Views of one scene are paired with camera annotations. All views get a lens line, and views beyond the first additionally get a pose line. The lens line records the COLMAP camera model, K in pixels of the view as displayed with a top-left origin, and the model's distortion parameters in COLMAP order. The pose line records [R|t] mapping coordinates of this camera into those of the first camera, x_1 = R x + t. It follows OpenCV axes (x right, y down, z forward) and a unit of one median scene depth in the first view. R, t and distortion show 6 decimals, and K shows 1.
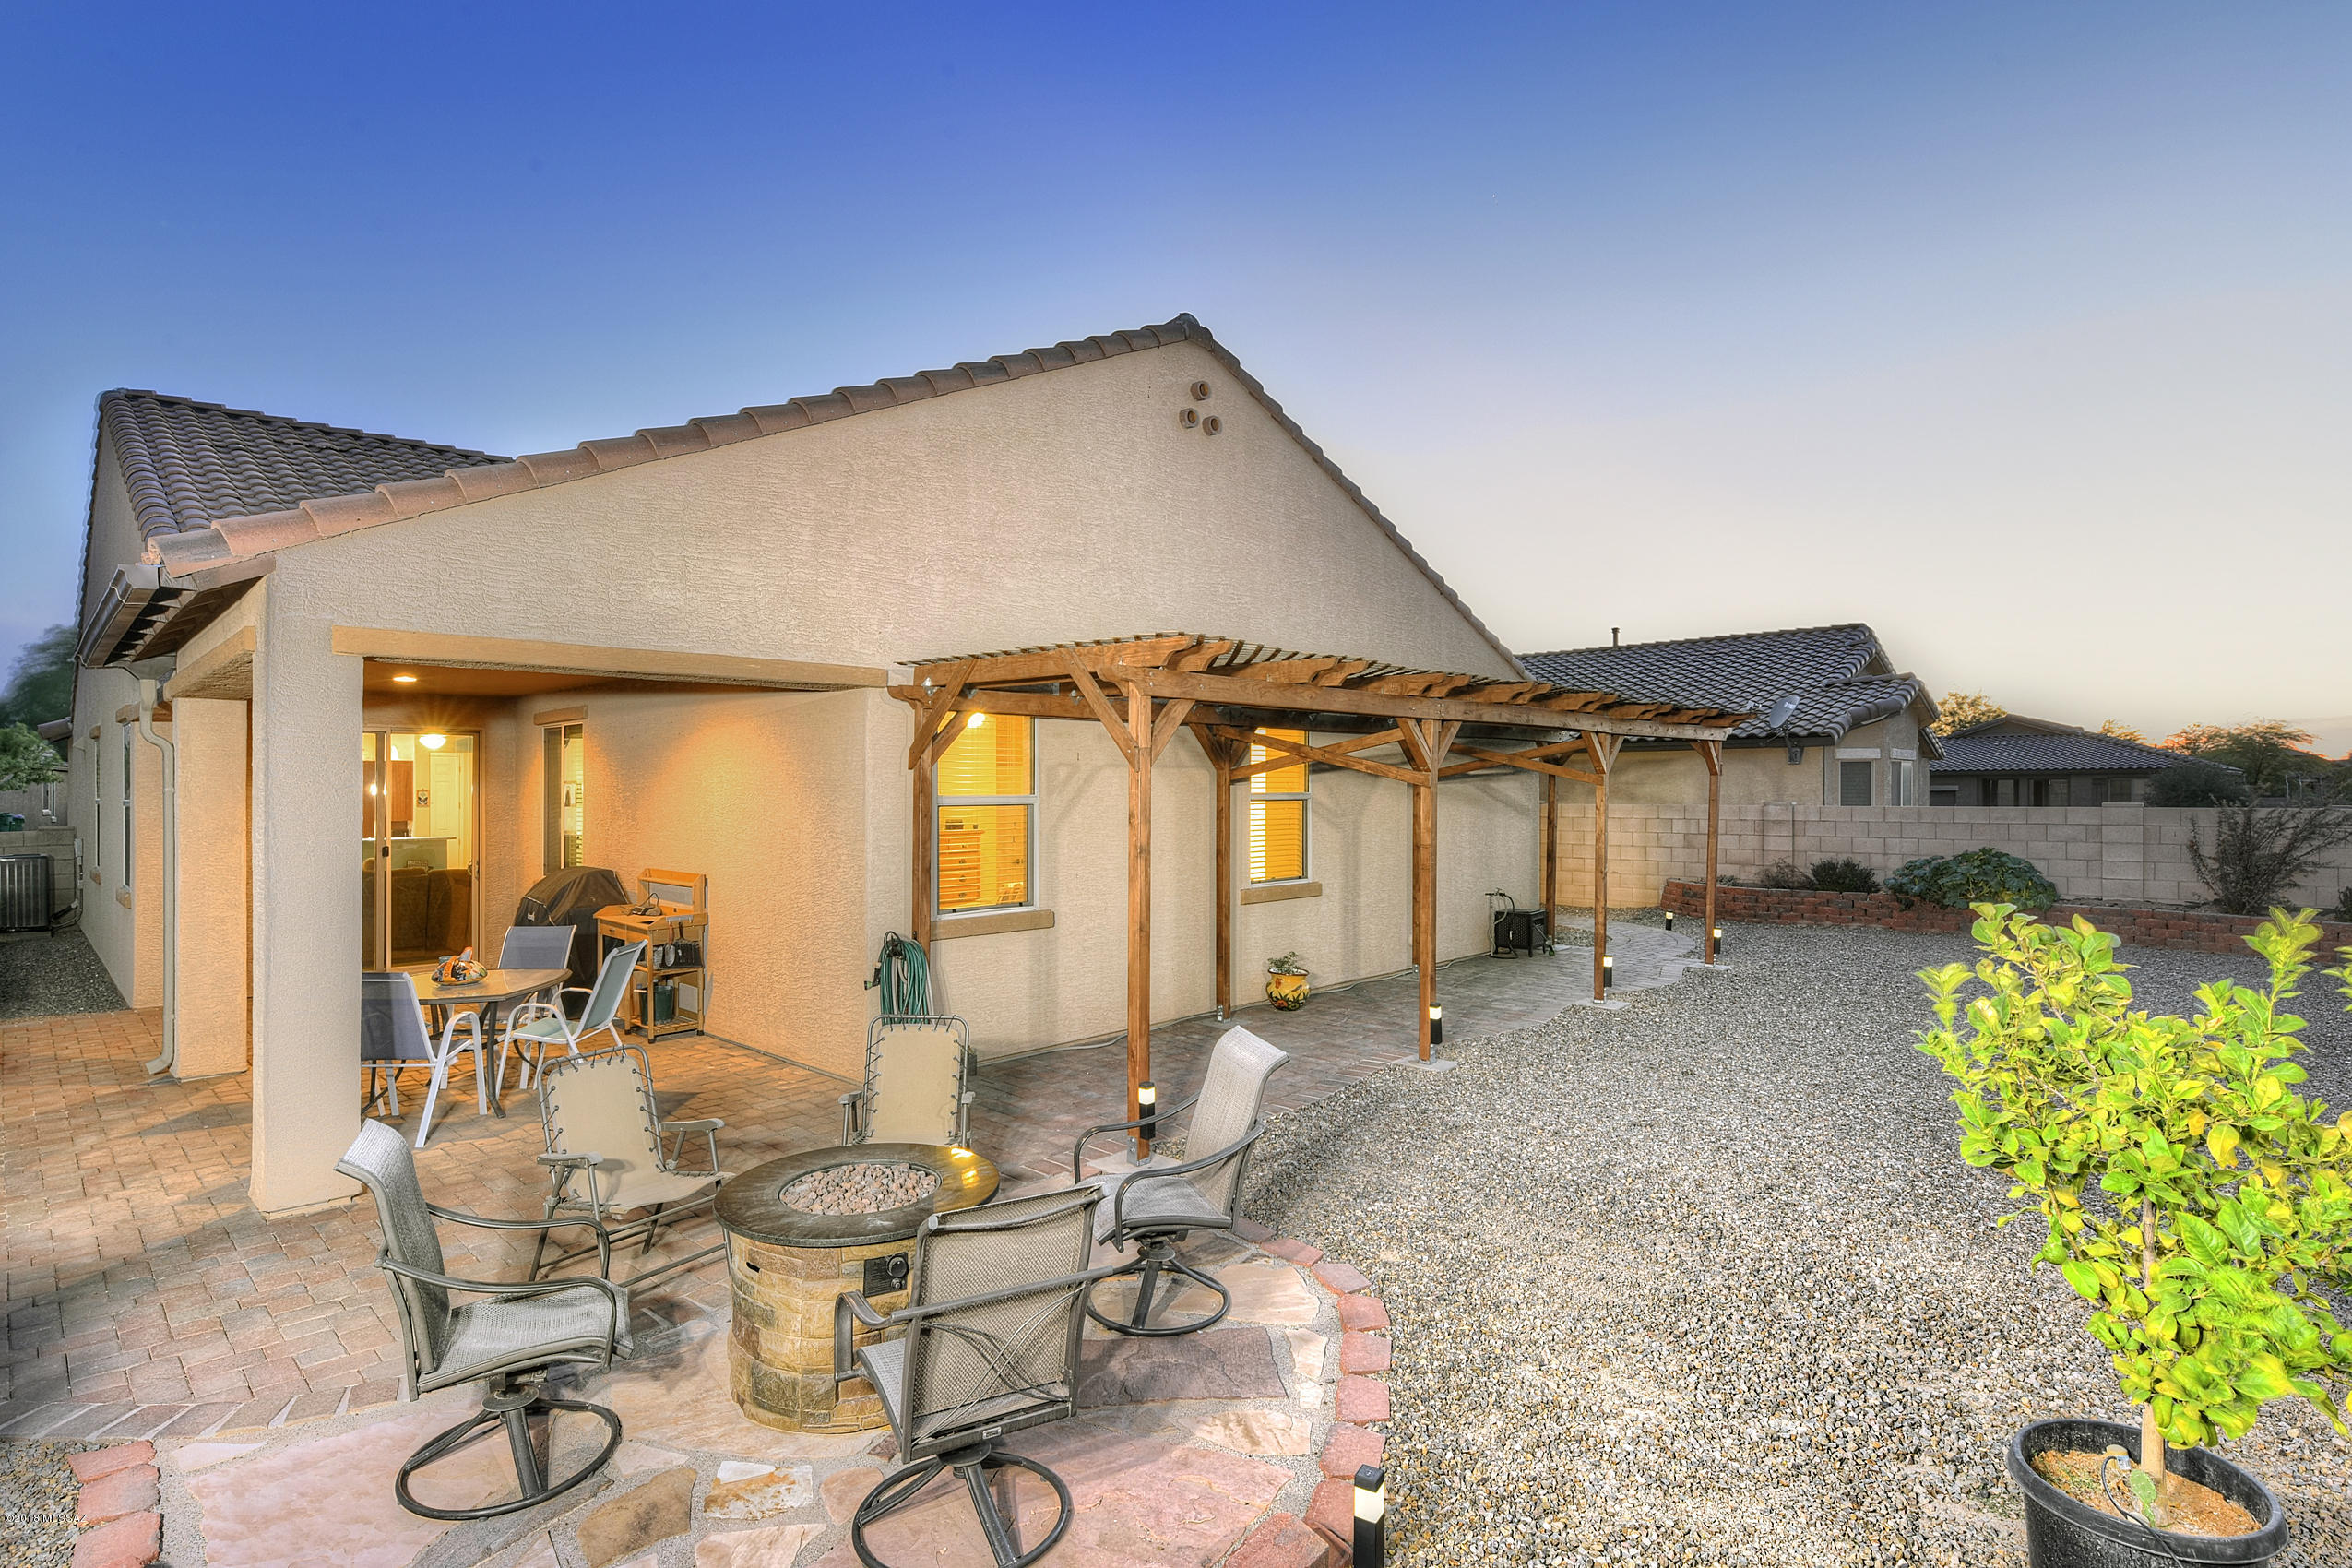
lens RADIAL K [[1139.7, 0, 1068.9], [0, 1139.7, 789.1], [0, 0, 1]] dist [-0.001075, -0.009233]
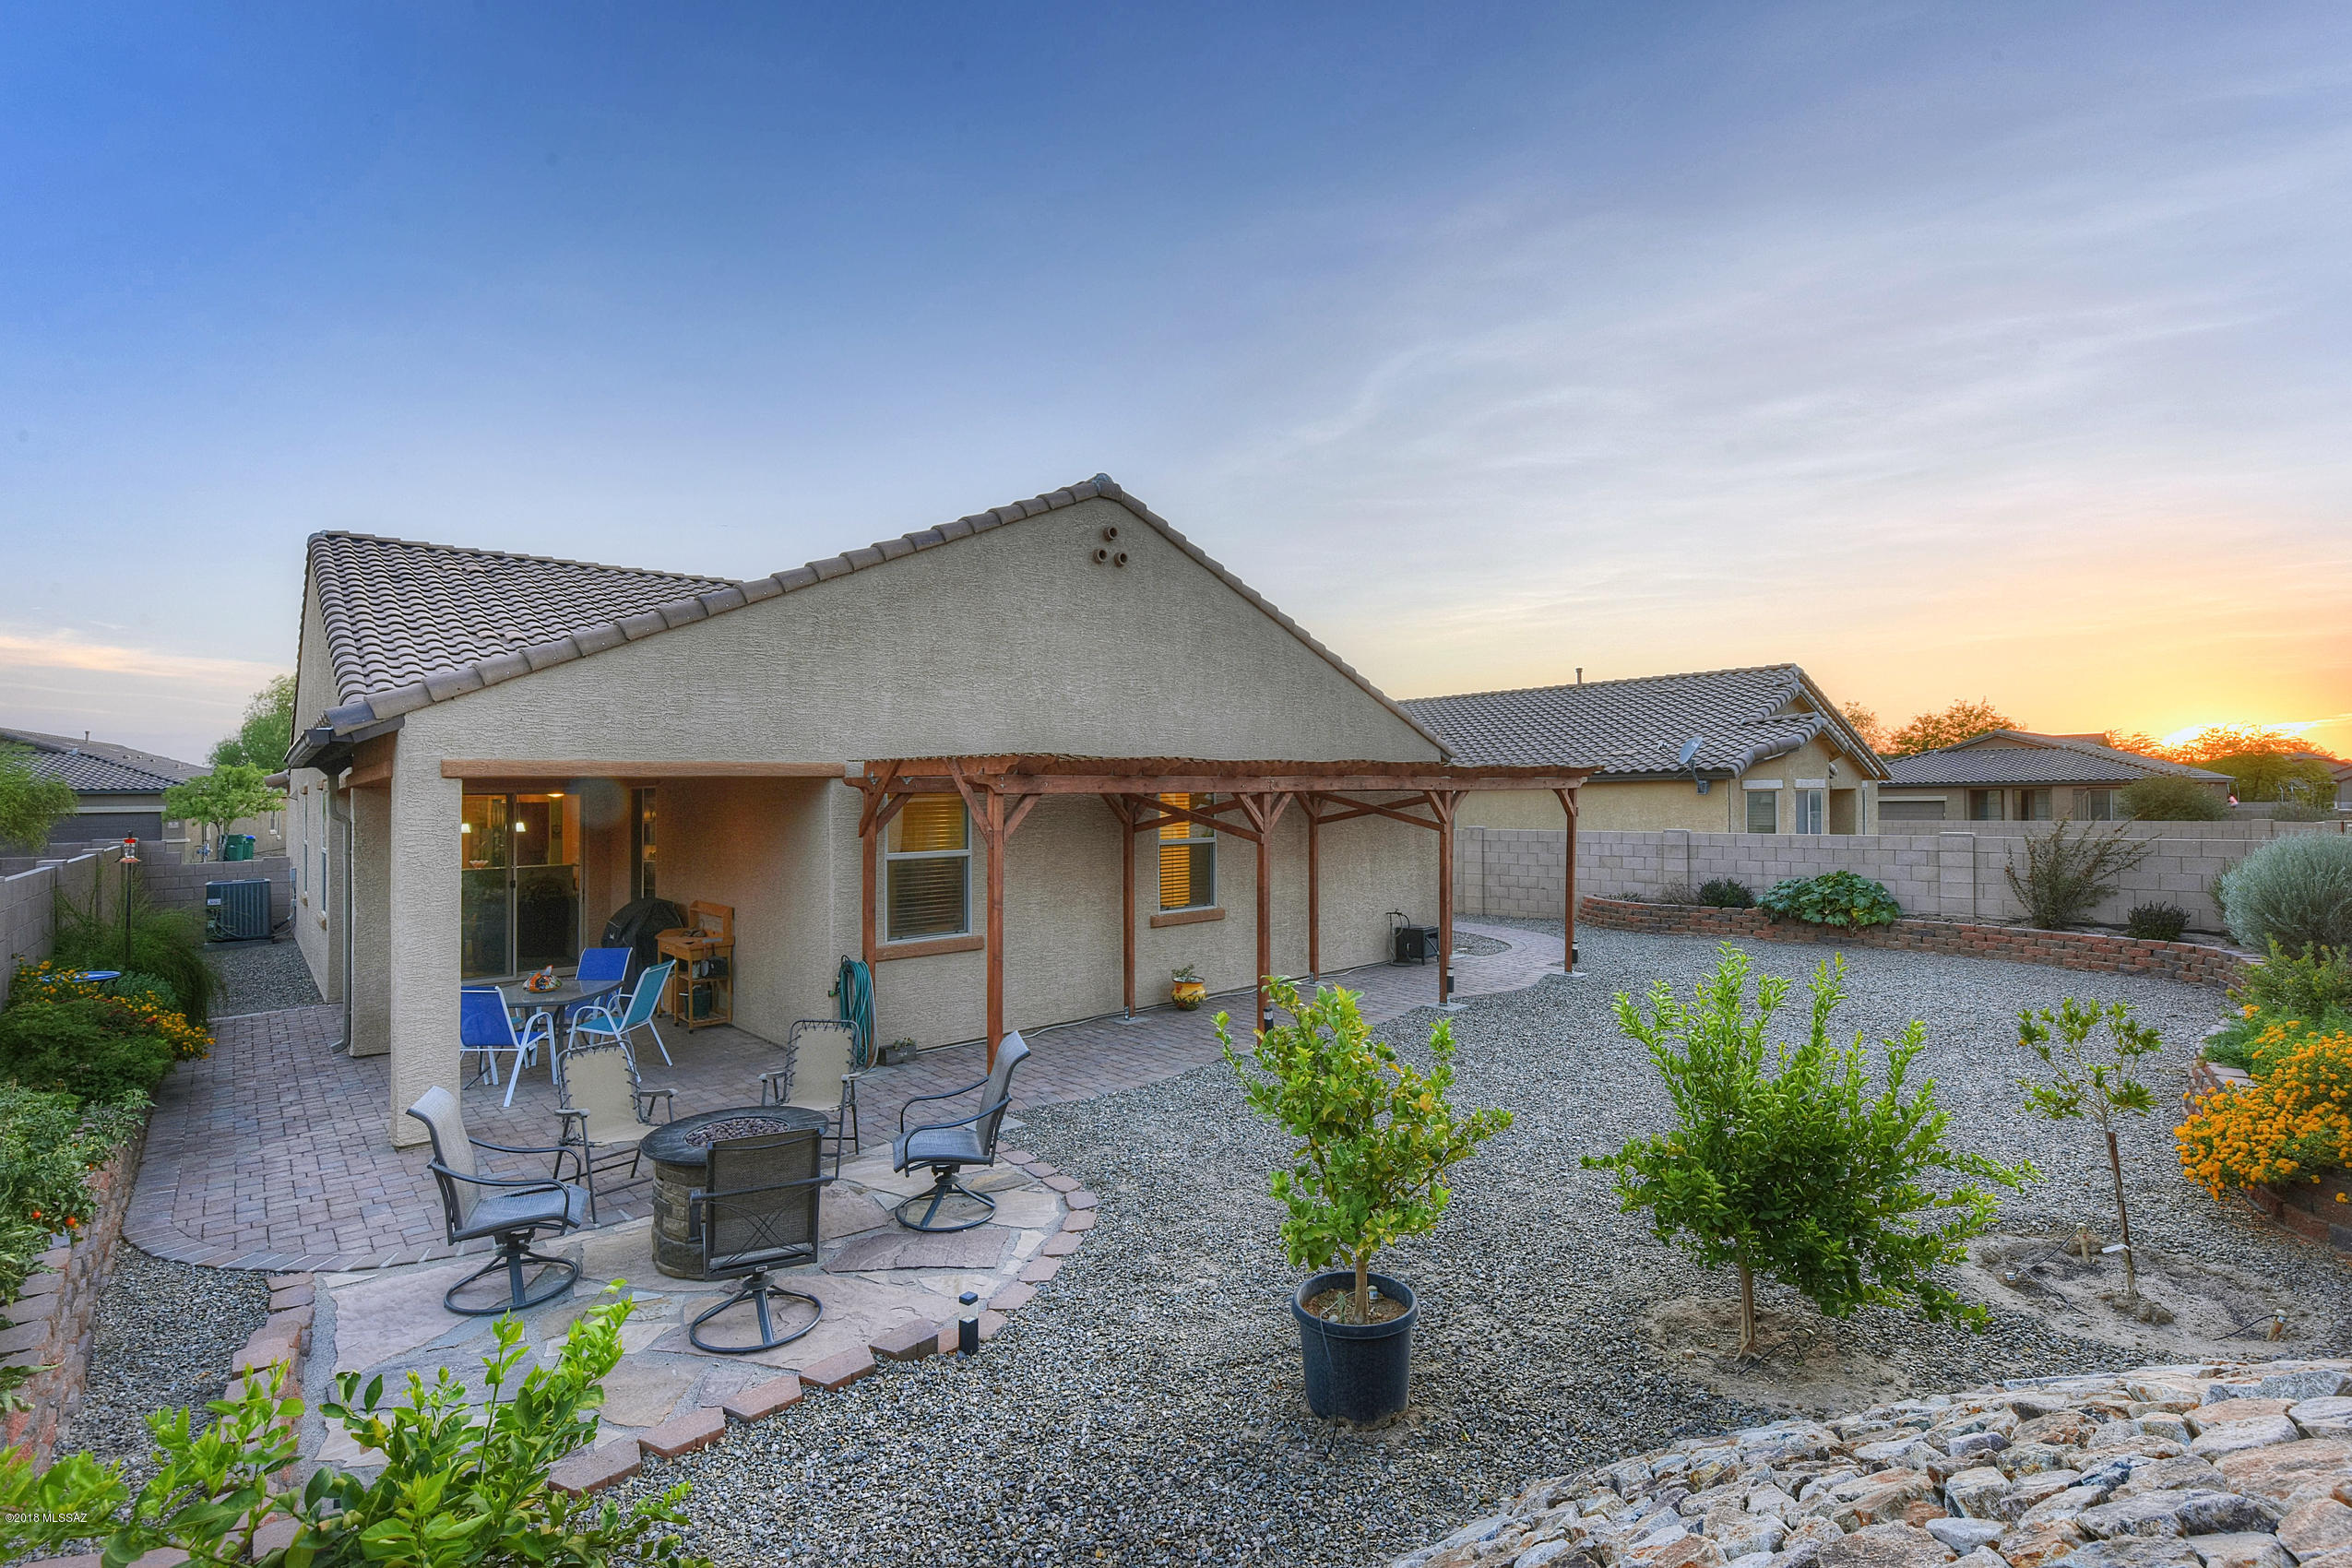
lens RADIAL K [[1123.2, 0, 1182.0], [0, 1123.2, 748.0], [0, 0, 1]] dist [-0.000886, -0.015711]
pose [[0.998528, -0.006589, -0.053836, 0.241351], [0.005545, 0.999794, -0.019522, -0.071745], [0.053953, 0.019195, 0.998359, -0.251964]]
